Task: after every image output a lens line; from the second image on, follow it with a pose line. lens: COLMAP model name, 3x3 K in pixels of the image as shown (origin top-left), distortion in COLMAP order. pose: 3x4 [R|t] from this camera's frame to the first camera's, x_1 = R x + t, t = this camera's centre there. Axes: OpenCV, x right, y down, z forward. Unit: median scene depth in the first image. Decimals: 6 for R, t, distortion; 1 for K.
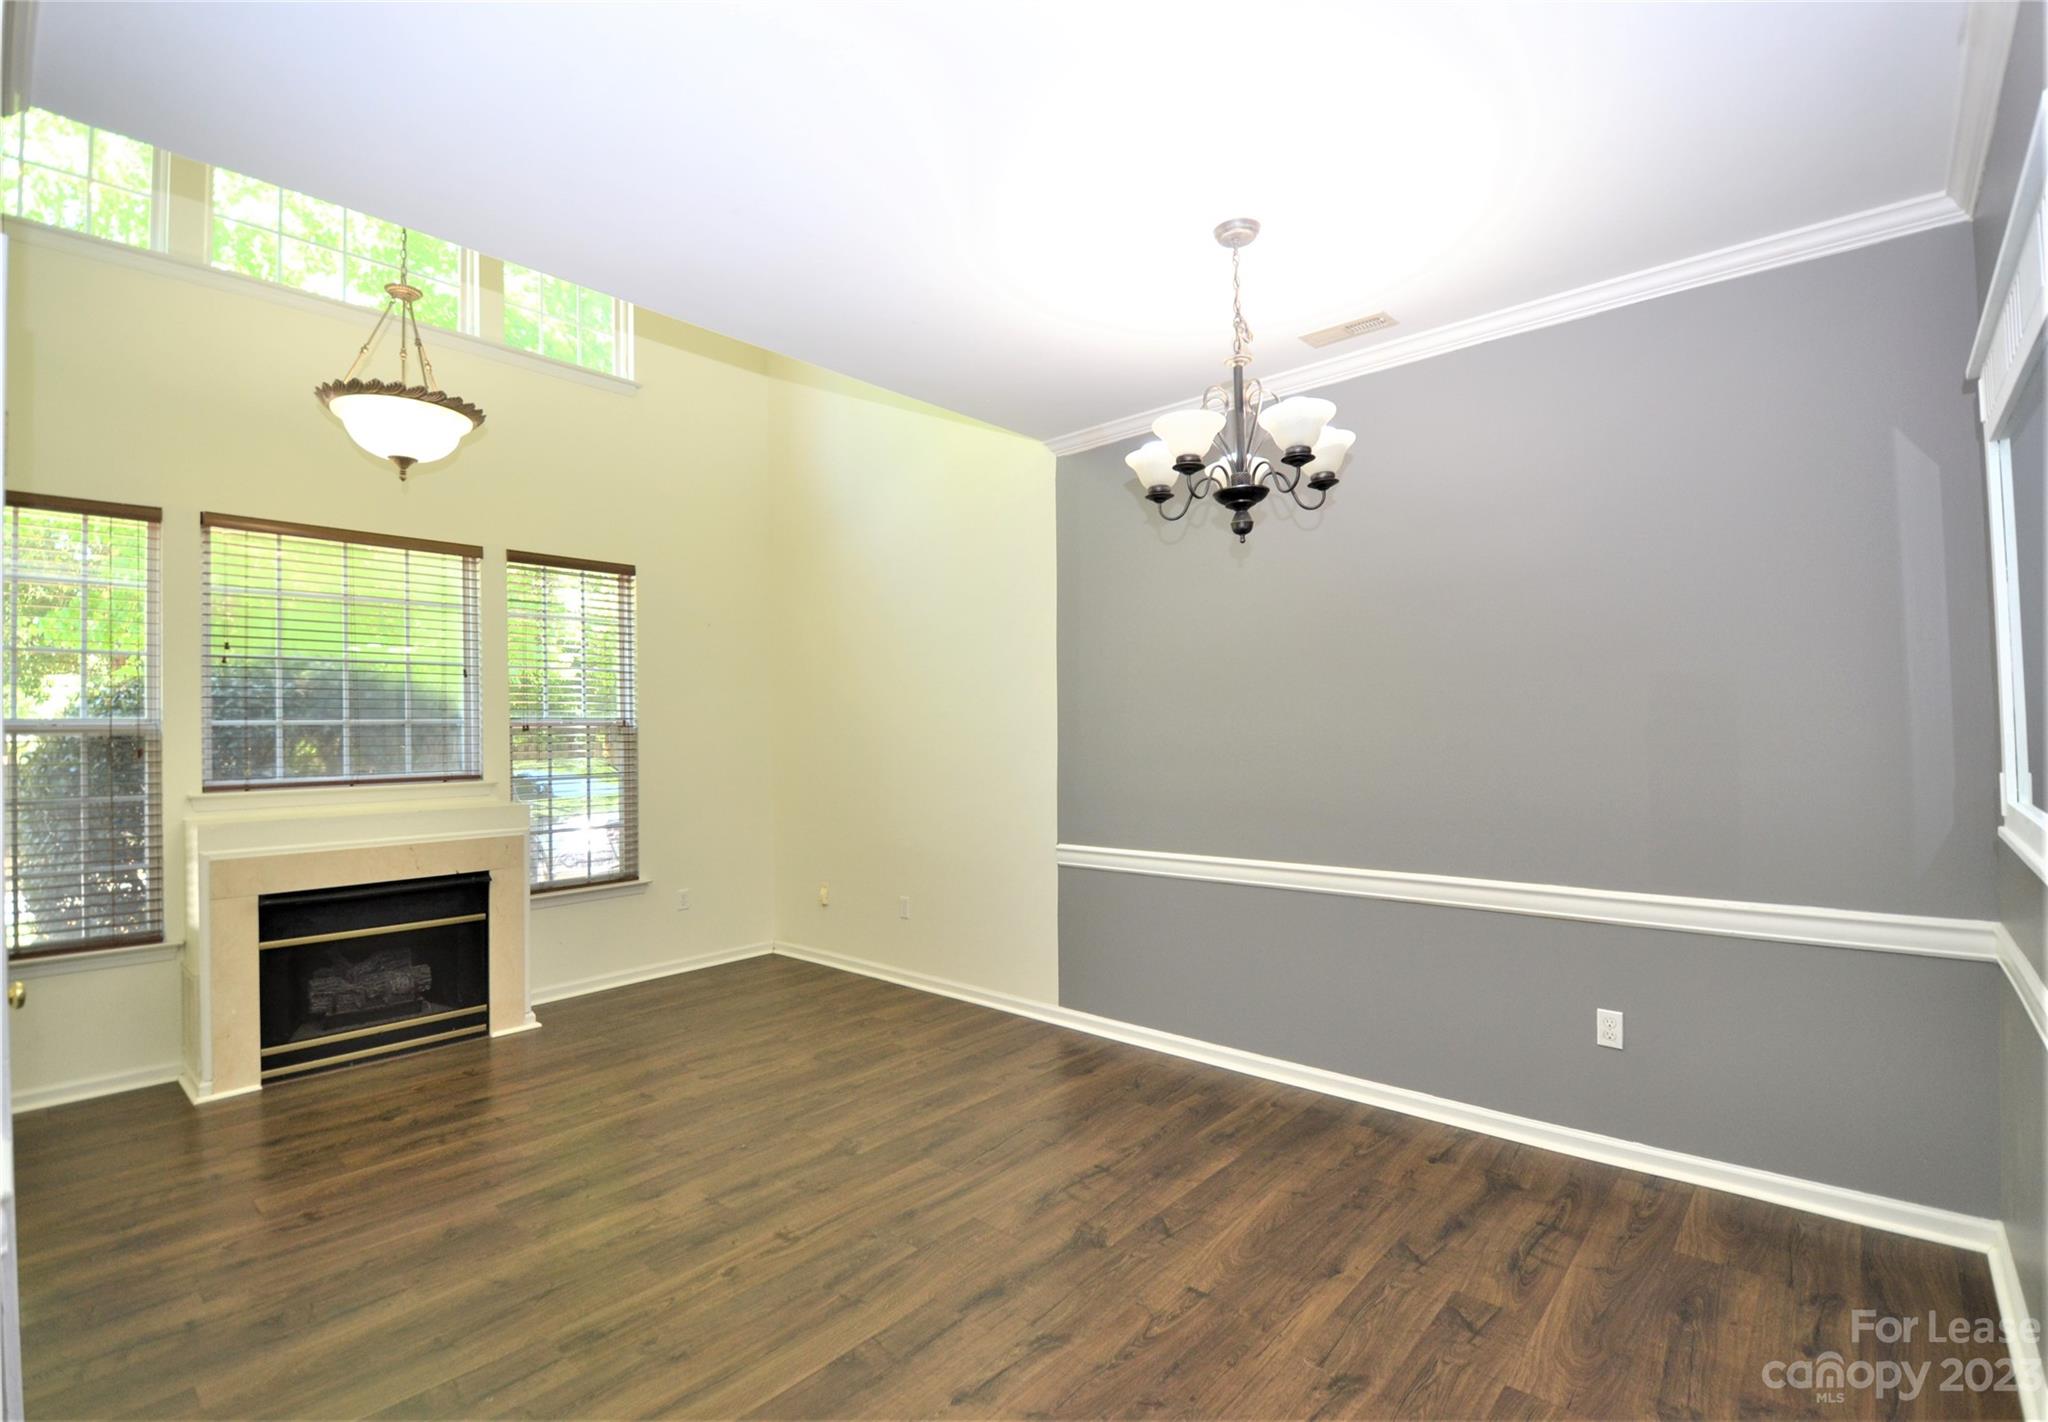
lens RADIAL K [[948.4, 0, 1012.5], [0, 948.4, 715.9], [0, 0, 1]] dist [0.024119, -0.025272]
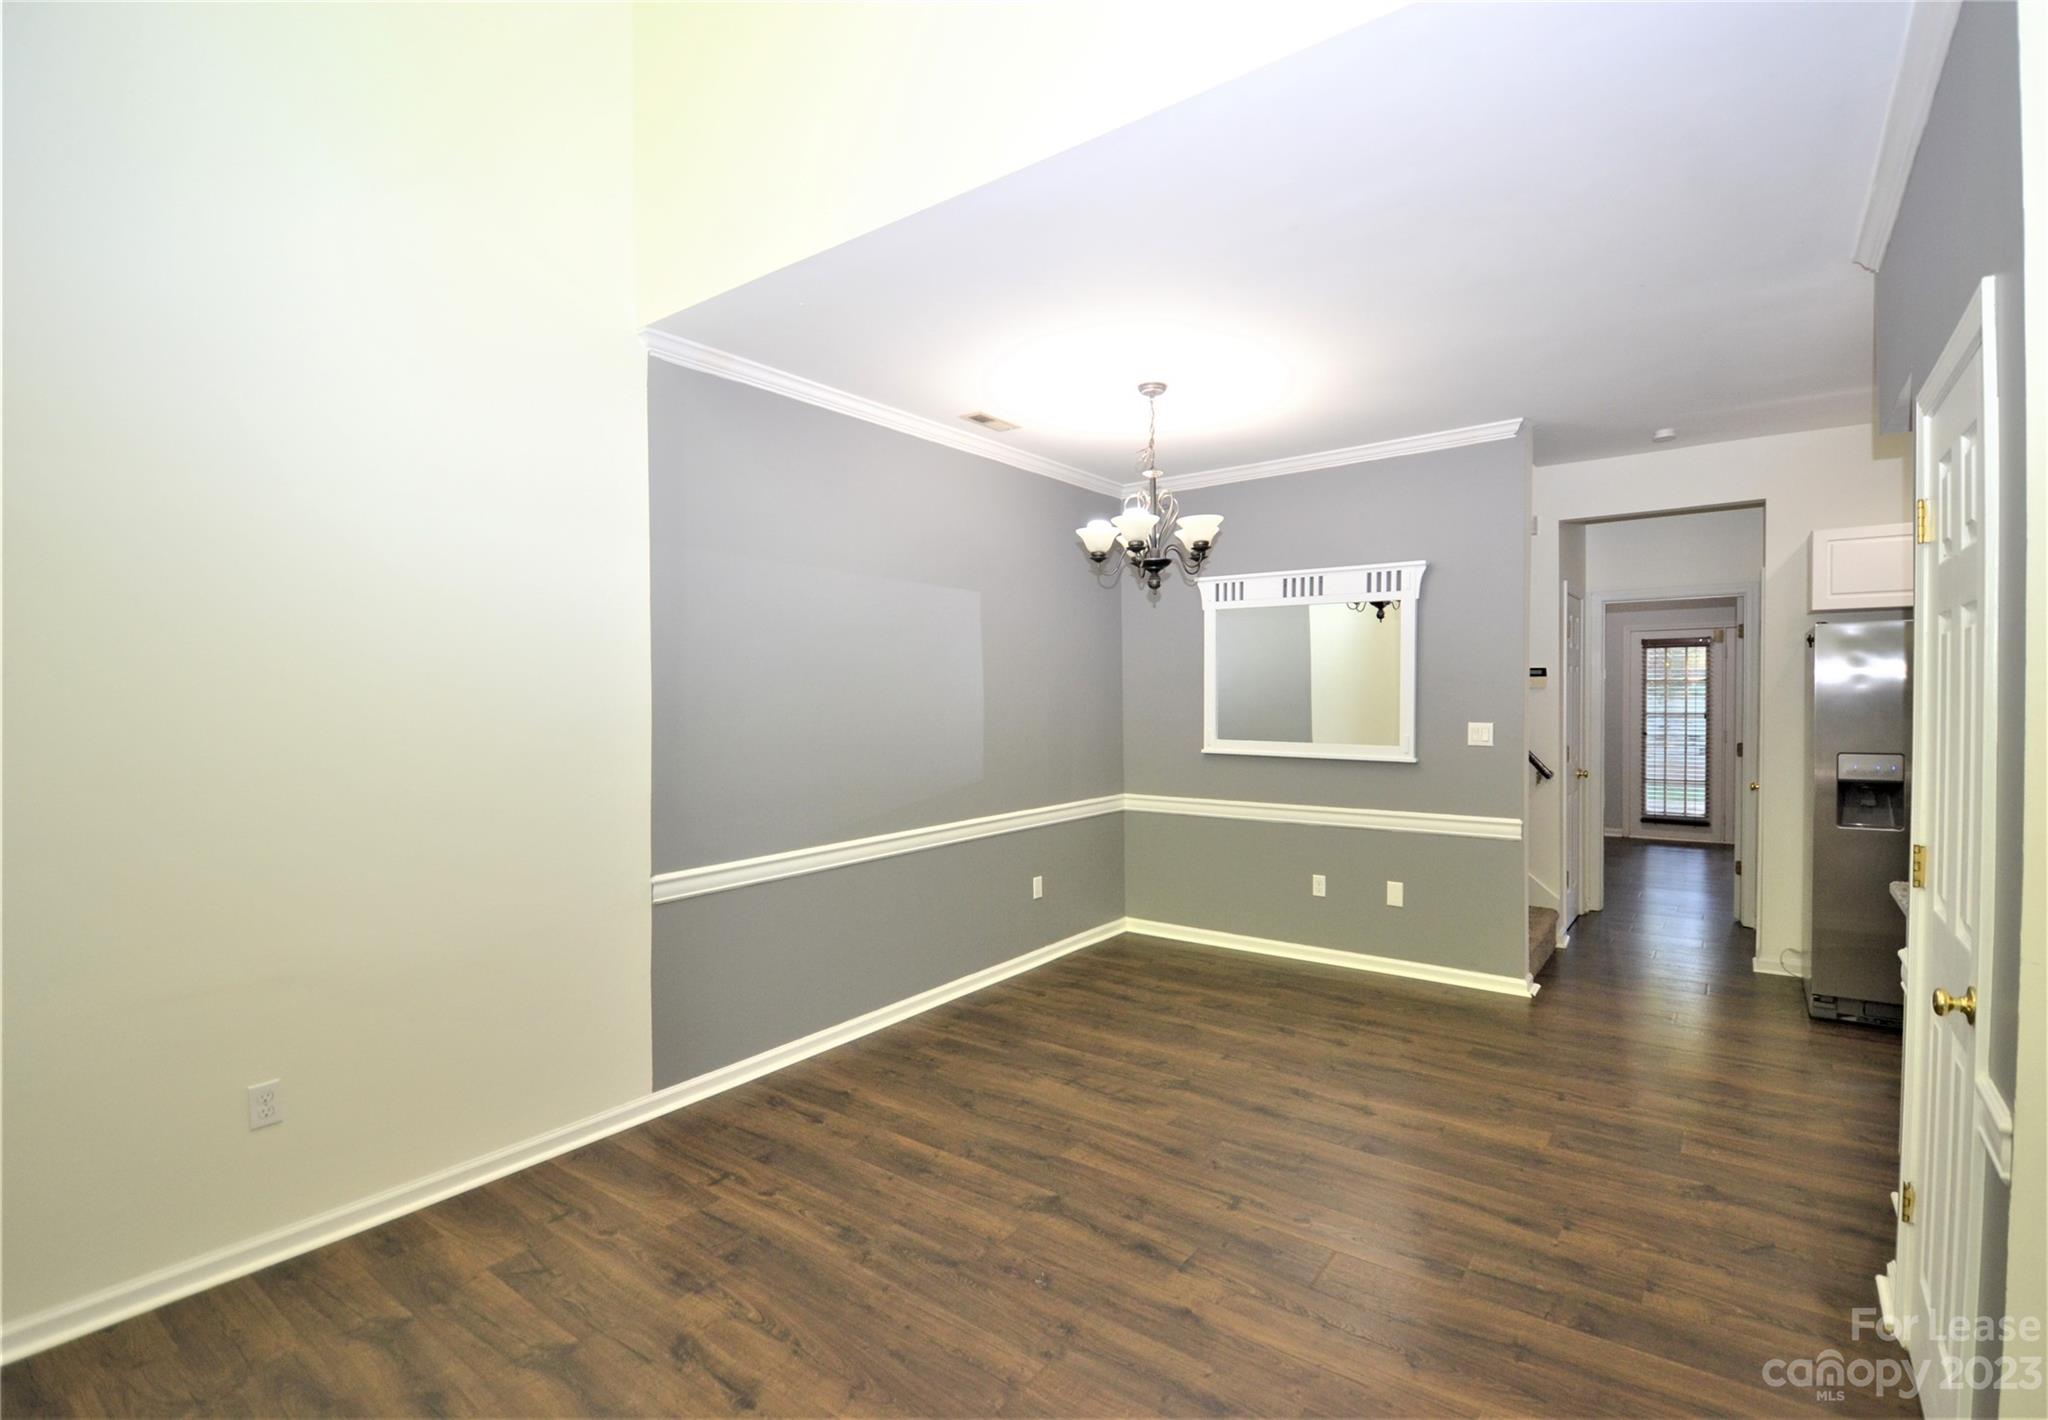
lens RADIAL K [[941.2, 0, 1072.7], [0, 941.2, 714.6], [0, 0, 1]] dist [-0.001523, -0.000664]
pose [[-0.115878, -0.003409, 0.993258, -1.150724], [-0.002887, 0.999991, 0.003095, 0.006585], [-0.993259, -0.002509, -0.115887, 1.201920]]
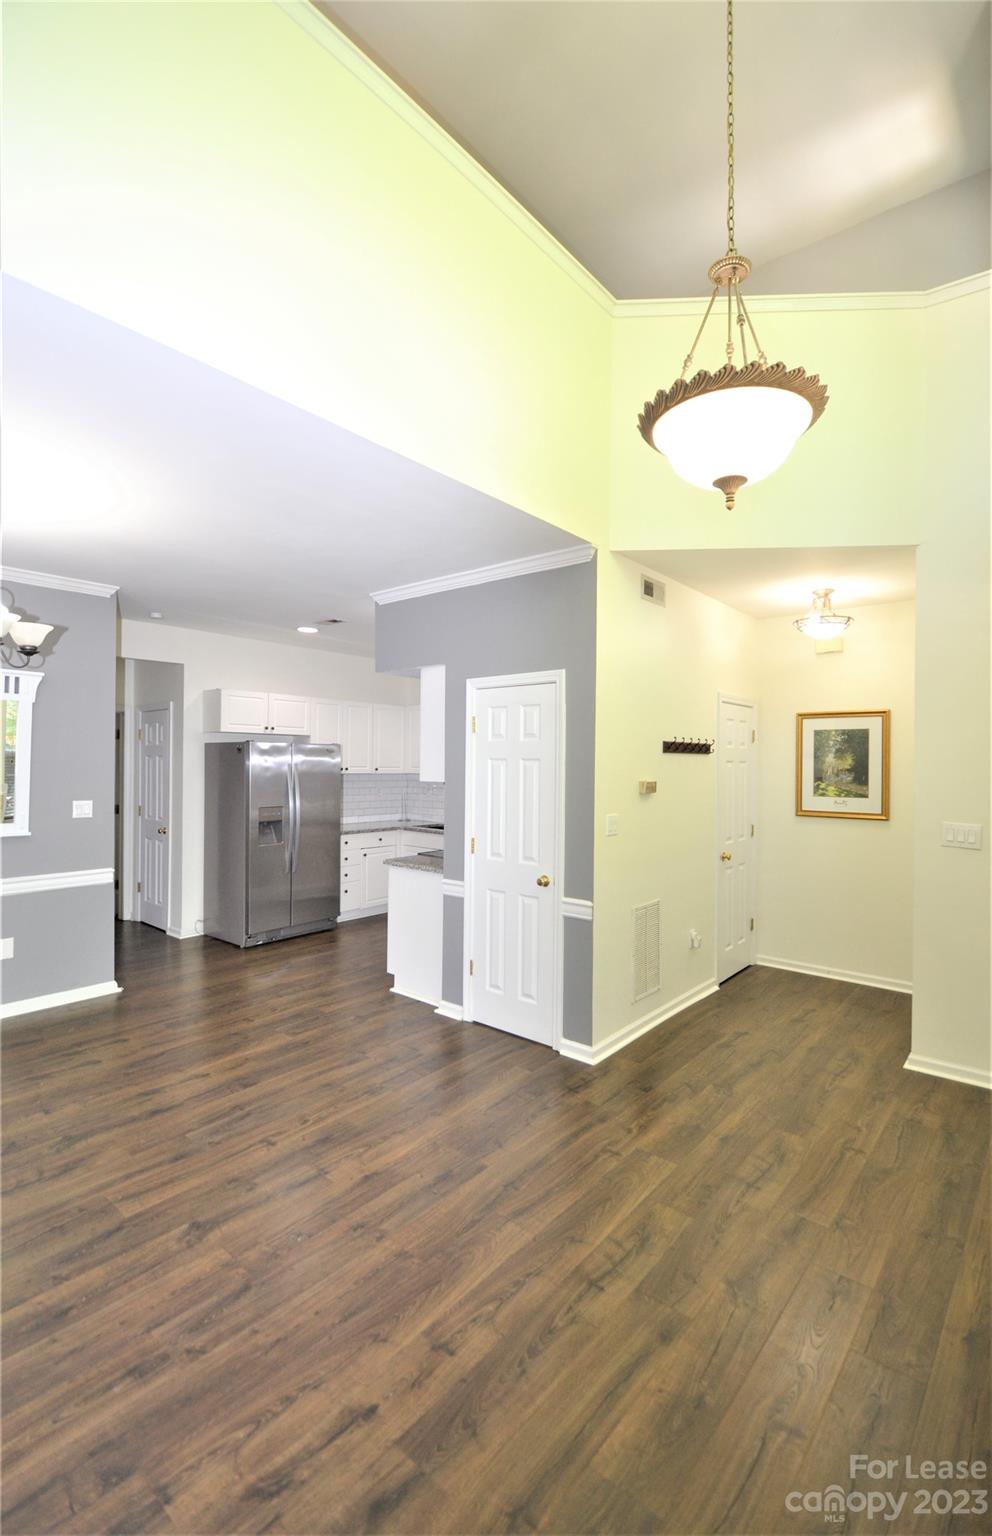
lens RADIAL K [[680.7, 0, 522.5], [0, 680.7, 762.3], [0, 0, 1]] dist [0.016486, -0.023997]
pose [[-0.998598, 0.008614, -0.052221, -0.544987], [0.009293, 0.999875, -0.012779, -0.035594], [0.052104, -0.013246, -0.998554, 1.954506]]
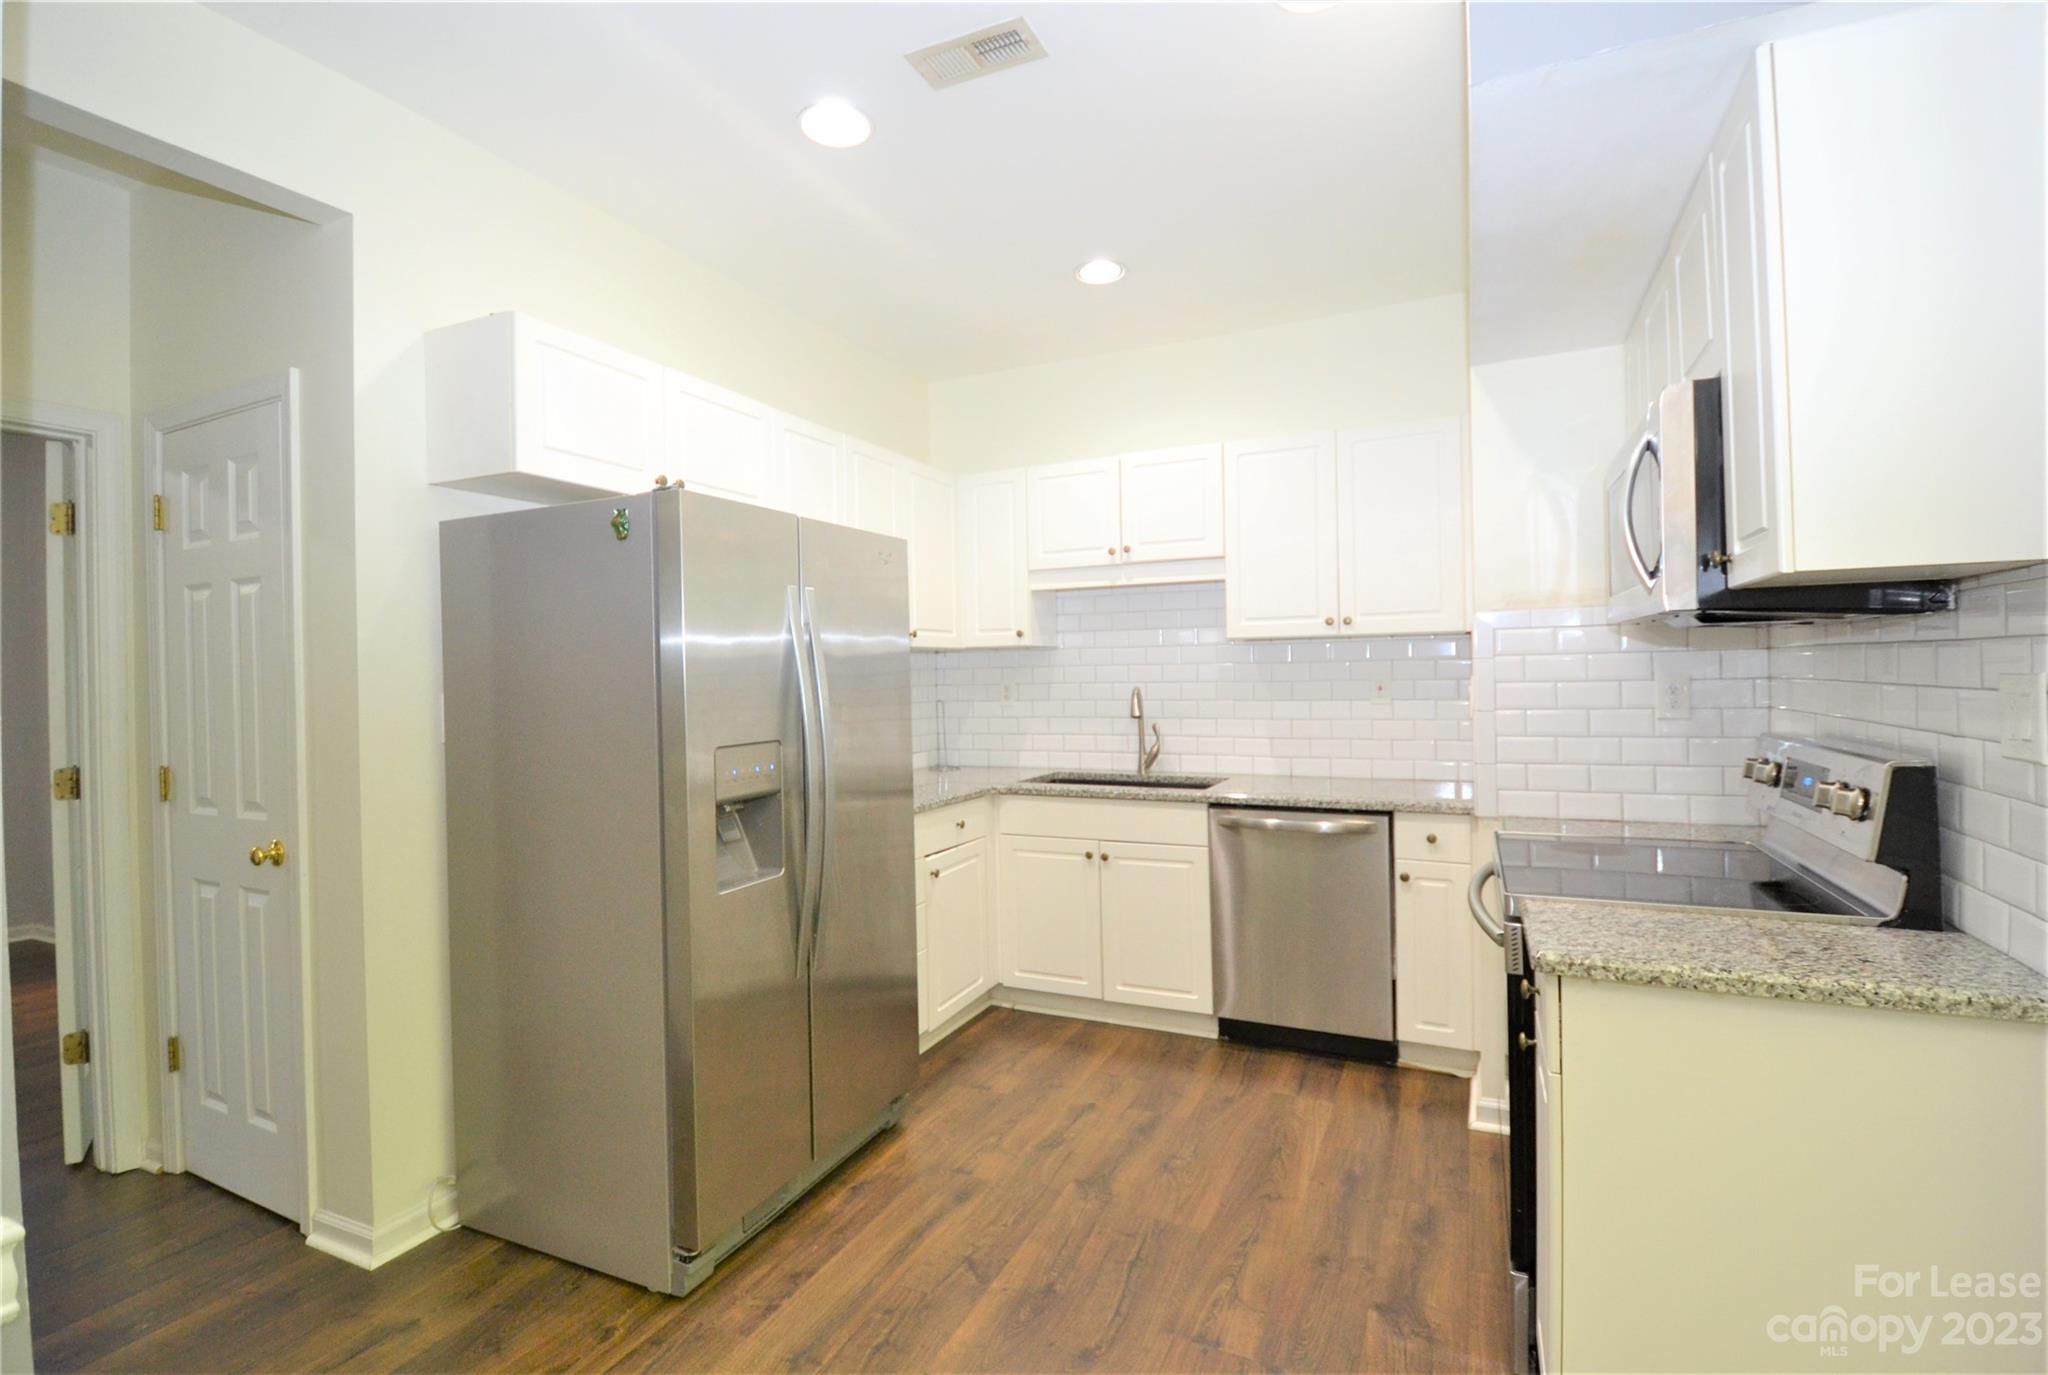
lens RADIAL K [[944.7, 0, 1038.9], [0, 944.7, 671.9], [0, 0, 1]] dist [0.000543, -0.014230]
pose [[-0.953334, 0.037567, -0.299570, 0.109878], [0.041854, 0.999092, -0.007903, 0.024731], [0.299002, -0.020072, -0.954041, 0.651161]]
